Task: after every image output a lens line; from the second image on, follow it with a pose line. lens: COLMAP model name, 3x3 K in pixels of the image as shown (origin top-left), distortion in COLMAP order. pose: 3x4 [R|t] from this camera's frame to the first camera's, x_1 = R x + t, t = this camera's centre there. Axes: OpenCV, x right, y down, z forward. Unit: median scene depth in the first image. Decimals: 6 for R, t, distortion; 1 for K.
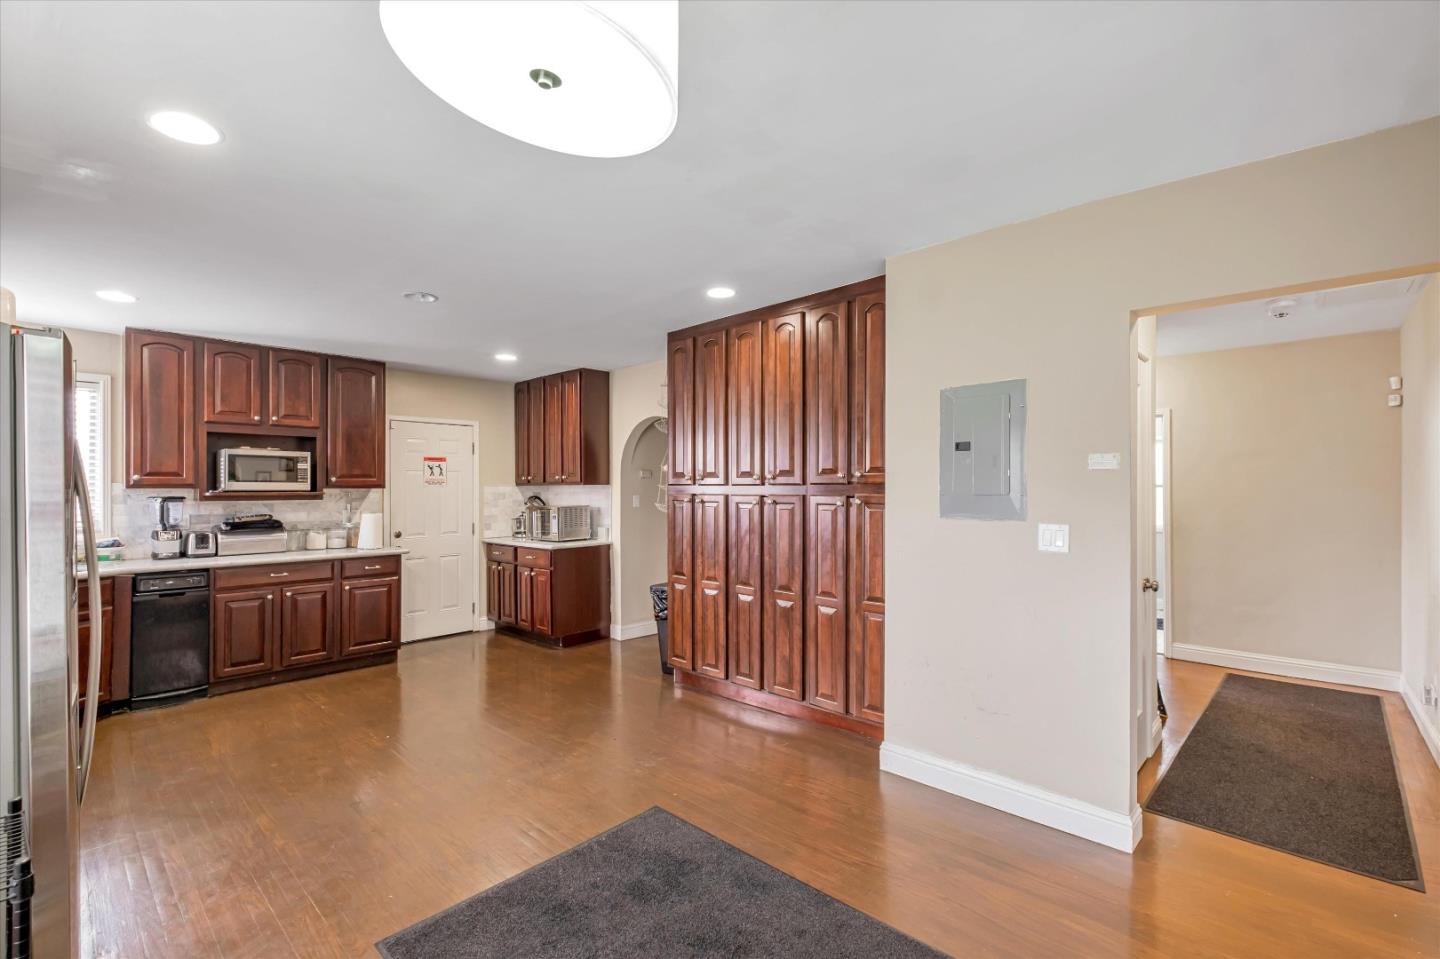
lens RADIAL K [[631.4, 0, 719.9], [0, 631.4, 489.0], [0, 0, 1]] dist [-0.000904, -0.000454]
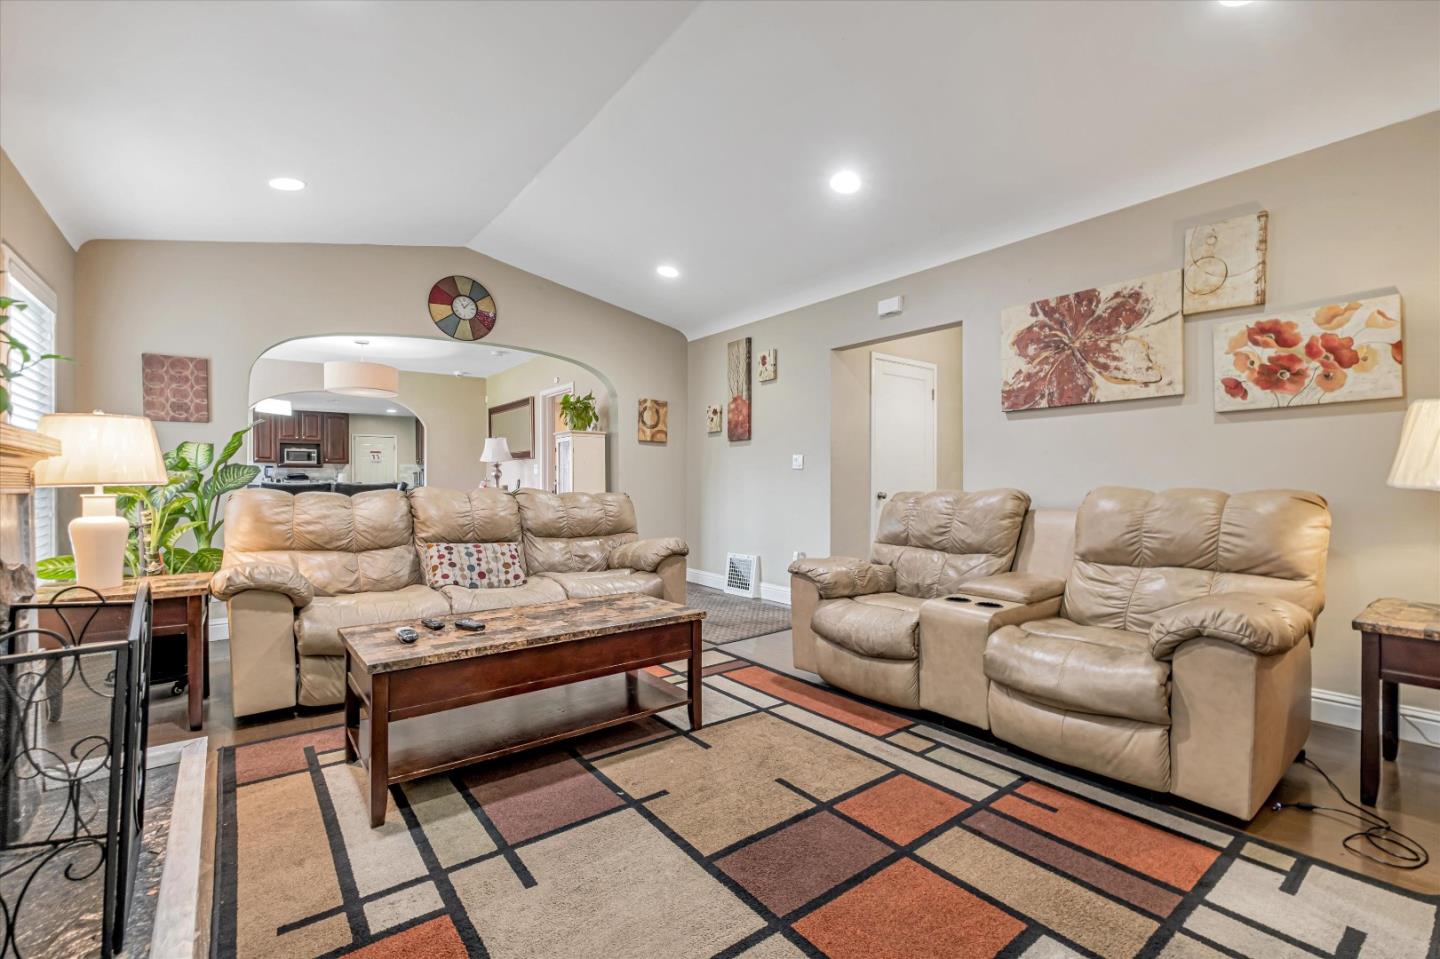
lens RADIAL K [[631.9, 0, 746.3], [0, 631.9, 483.1], [0, 0, 1]] dist [0.001688, -0.000075]
pose [[0.991192, 0.001534, -0.132425, 1.508346], [-0.001196, 0.999996, 0.002632, 0.073624], [0.132428, -0.002451, 0.991190, -1.413870]]
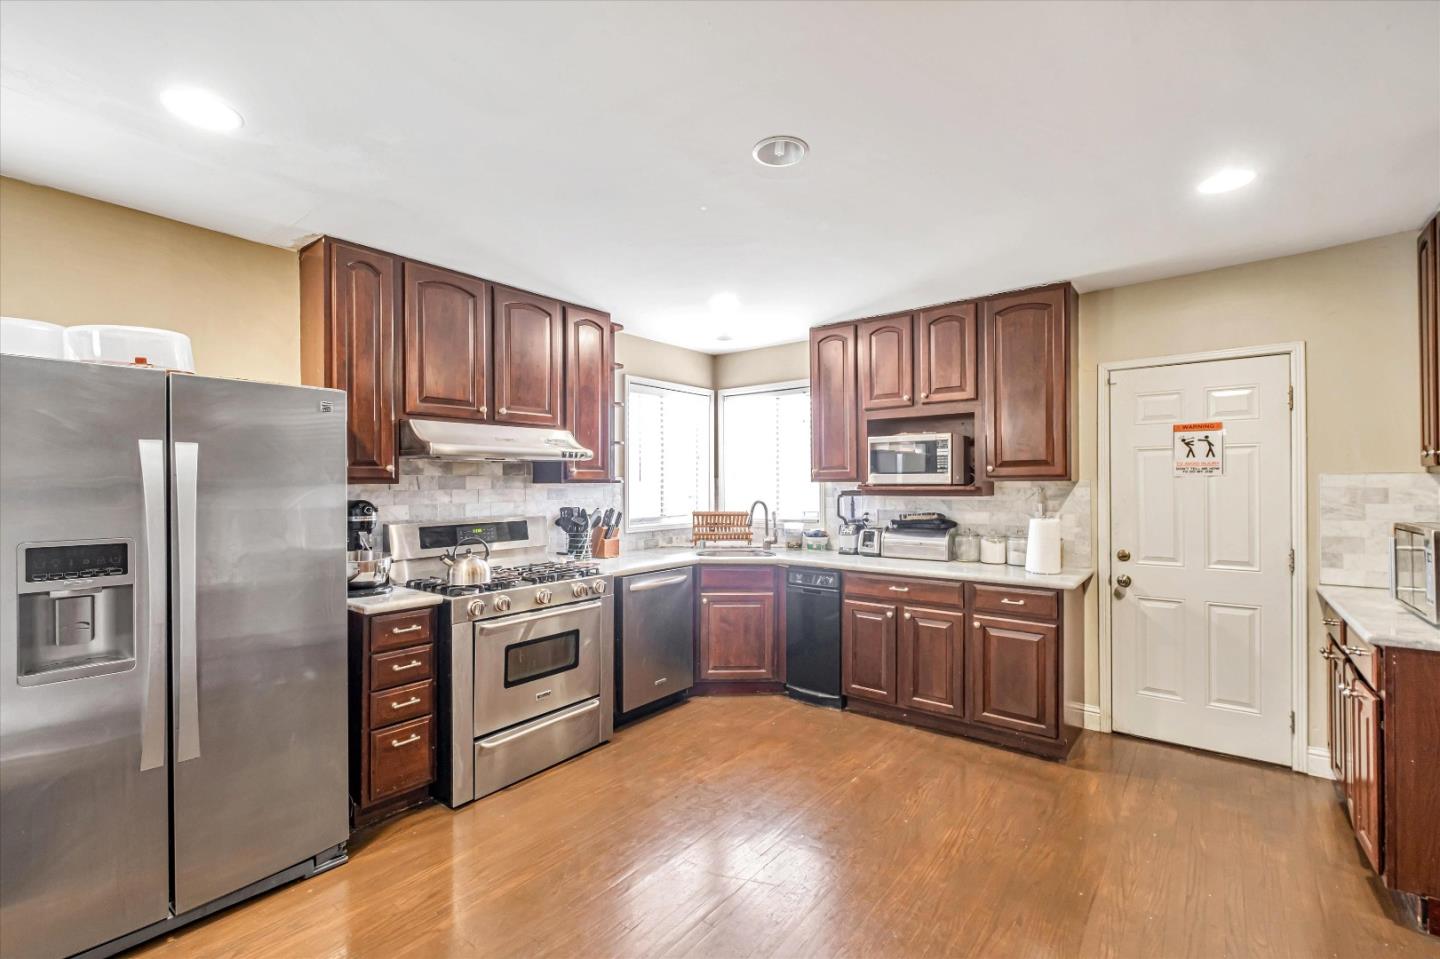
lens RADIAL K [[630.6, 0, 720.0], [0, 630.6, 479.5], [0, 0, 1]] dist [-0.002423, -0.000590]
pose [[0.083863, -0.004689, -0.996466, 0.077598], [0.006239, 0.999972, -0.004180, -0.001753], [0.996458, -0.005866, 0.083889, 0.656793]]
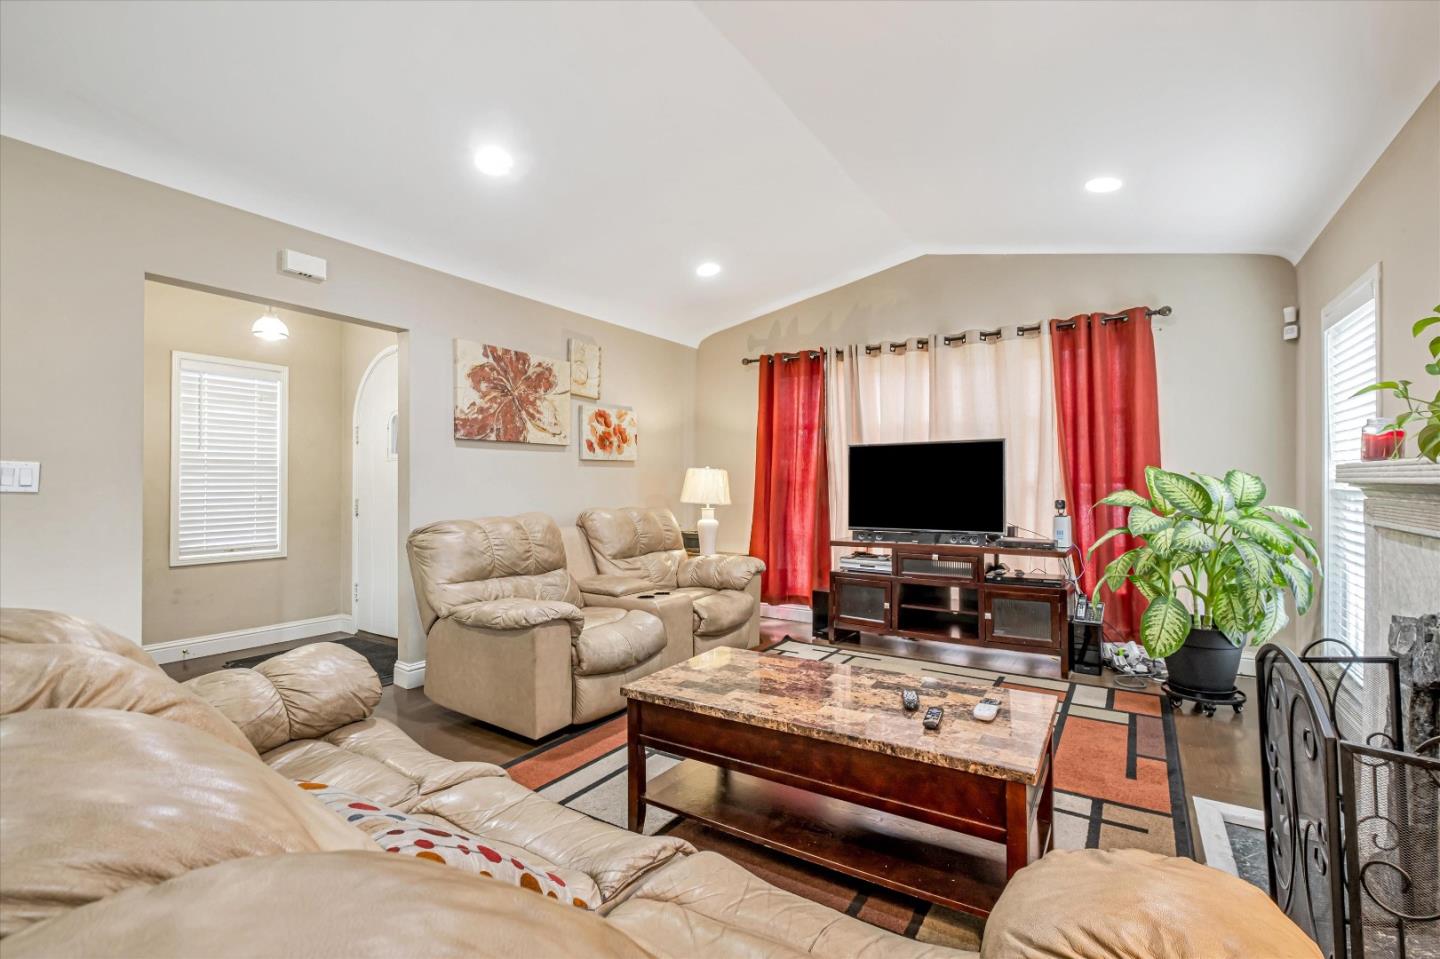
lens RADIAL K [[631.4, 0, 719.9], [0, 631.4, 489.0], [0, 0, 1]] dist [-0.000904, -0.000454]
pose [[-0.190007, -0.002133, 0.981780, 0.904632], [0.006368, 0.999974, 0.003405, 0.051483], [-0.981762, 0.006899, -0.189988, -0.802113]]
